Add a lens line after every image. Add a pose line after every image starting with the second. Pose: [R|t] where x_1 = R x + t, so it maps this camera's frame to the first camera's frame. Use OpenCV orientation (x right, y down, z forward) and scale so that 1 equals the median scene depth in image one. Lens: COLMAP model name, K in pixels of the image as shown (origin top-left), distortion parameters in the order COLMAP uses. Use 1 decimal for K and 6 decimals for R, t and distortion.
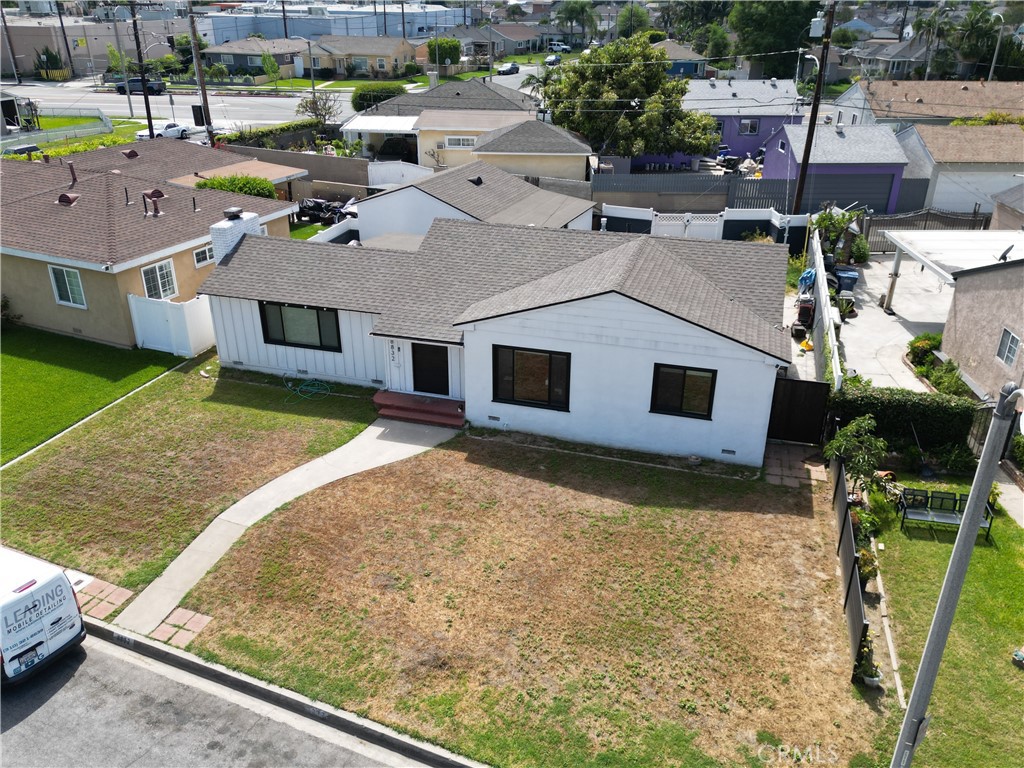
lens RADIAL K [[822.6, 0, 512.0], [0, 822.6, 384.0], [0, 0, 1]] dist [0.079419, -0.084029]
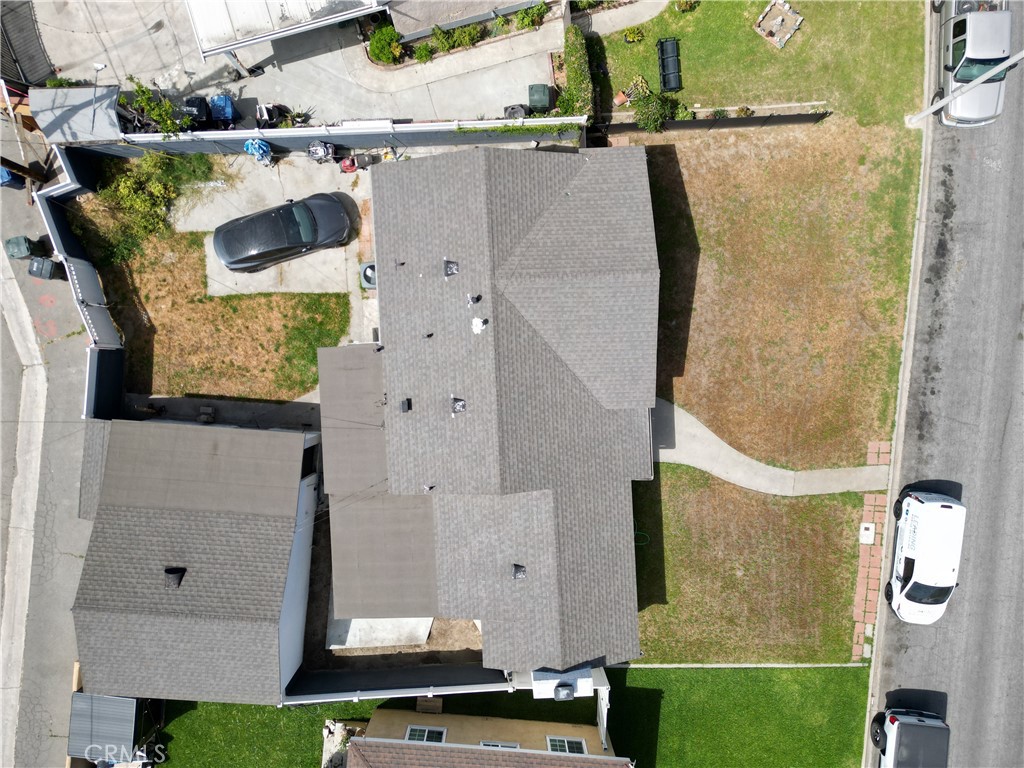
lens RADIAL K [[717.8, 0, 511.1], [0, 717.8, 383.8], [0, 0, 1]] dist [0.069362, -0.061908]
pose [[-0.325146, -0.945007, -0.035247, 0.065836], [0.390170, -0.168010, 0.905285, -1.067627], [-0.861422, 0.280598, 0.423341, 0.667634]]
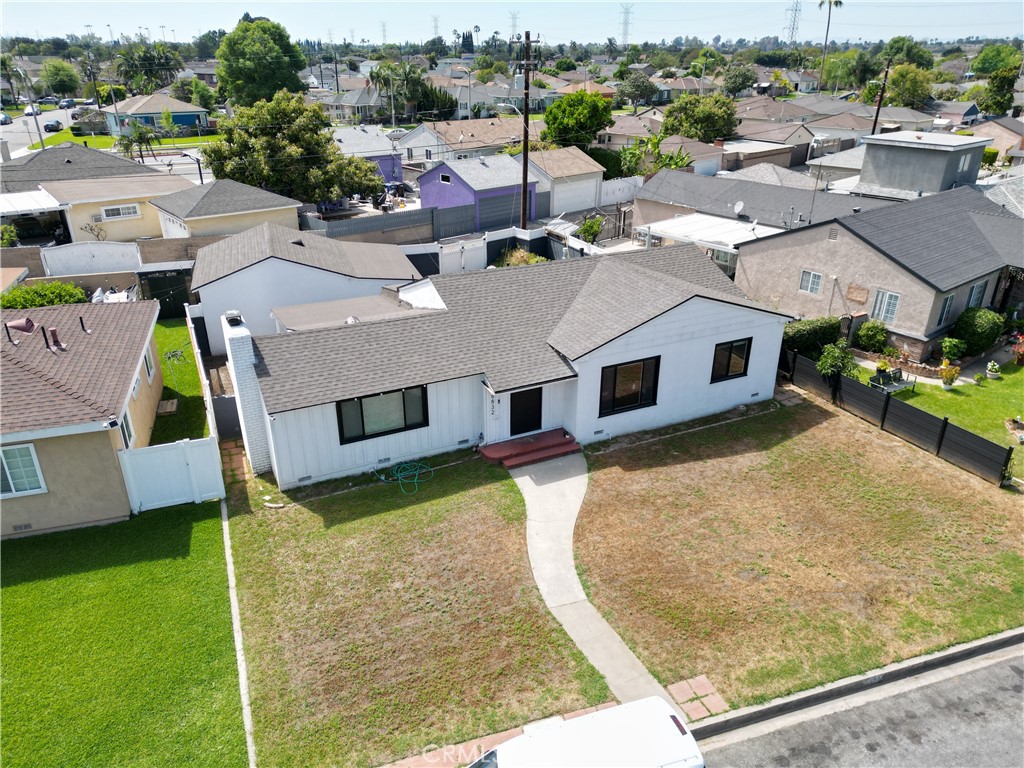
lens RADIAL K [[717.8, 0, 511.1], [0, 717.8, 383.8], [0, 0, 1]] dist [0.069362, -0.061908]
pose [[0.741850, -0.284596, 0.607177, -0.674584], [0.287955, 0.952936, 0.094837, -0.146288], [-0.605591, 0.104485, 0.788887, 0.280040]]
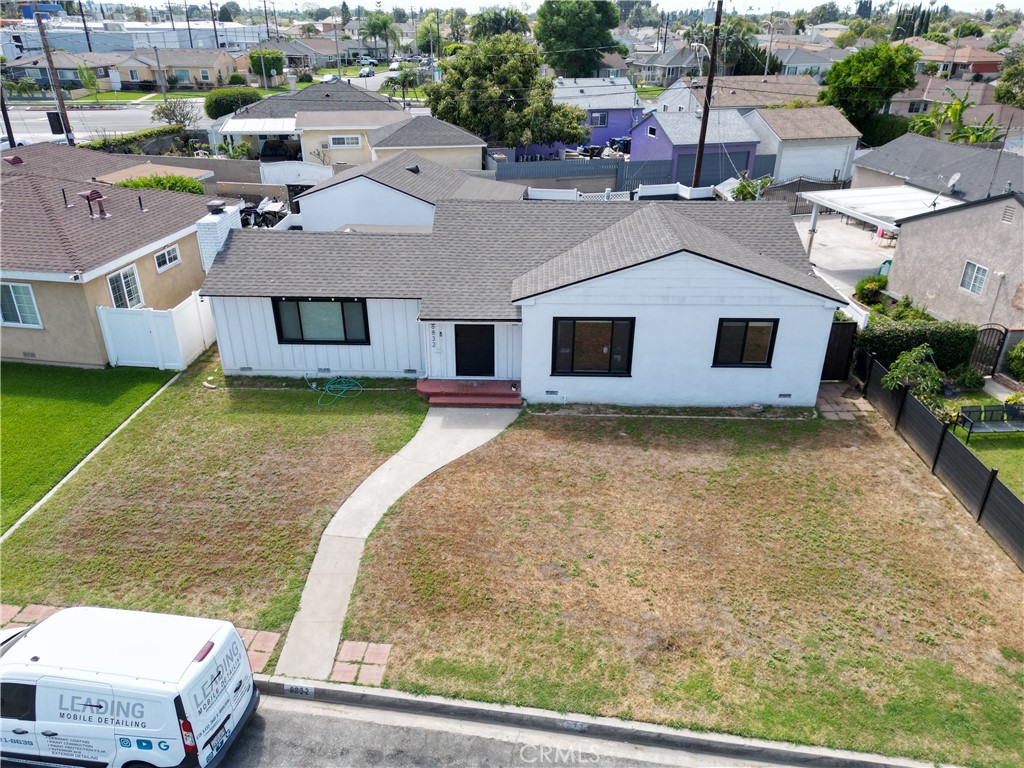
lens RADIAL K [[737.1, 0, 512.0], [0, 737.1, 384.0], [0, 0, 1]] dist [0.068073, -0.062150]
pose [[0.964683, -0.116454, 0.236274, -0.270255], [0.112272, 0.993190, 0.031128, -0.001640], [-0.238290, -0.003502, 0.971188, 0.145217]]
